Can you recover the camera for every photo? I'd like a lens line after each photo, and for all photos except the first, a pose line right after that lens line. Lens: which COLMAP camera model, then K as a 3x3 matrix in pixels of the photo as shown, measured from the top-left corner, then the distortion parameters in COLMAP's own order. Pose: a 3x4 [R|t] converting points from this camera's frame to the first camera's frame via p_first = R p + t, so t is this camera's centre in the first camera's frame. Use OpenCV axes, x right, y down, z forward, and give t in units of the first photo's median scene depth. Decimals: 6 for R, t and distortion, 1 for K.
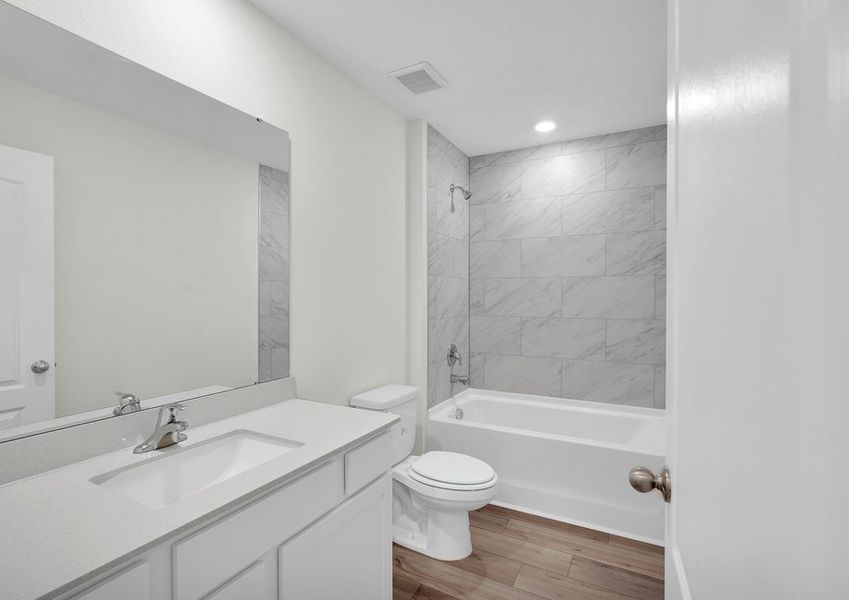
lens RADIAL K [[408.2, 0, 428.1], [0, 408.2, 303.6], [0, 0, 1]] dist [-0.002843, -0.000680]
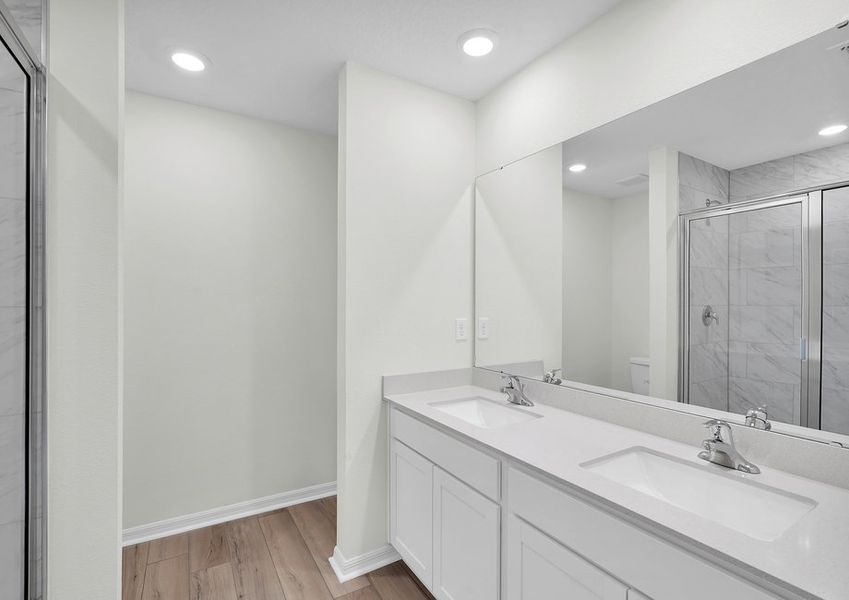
lens RADIAL K [[408.2, 0, 428.1], [0, 408.2, 303.6], [0, 0, 1]] dist [-0.002843, -0.000680]
pose [[-0.518161, 0.002438, -0.855280, 0.576940], [-0.005139, 0.999969, 0.005964, -0.030452], [0.855268, 0.007485, -0.518132, 0.996671]]
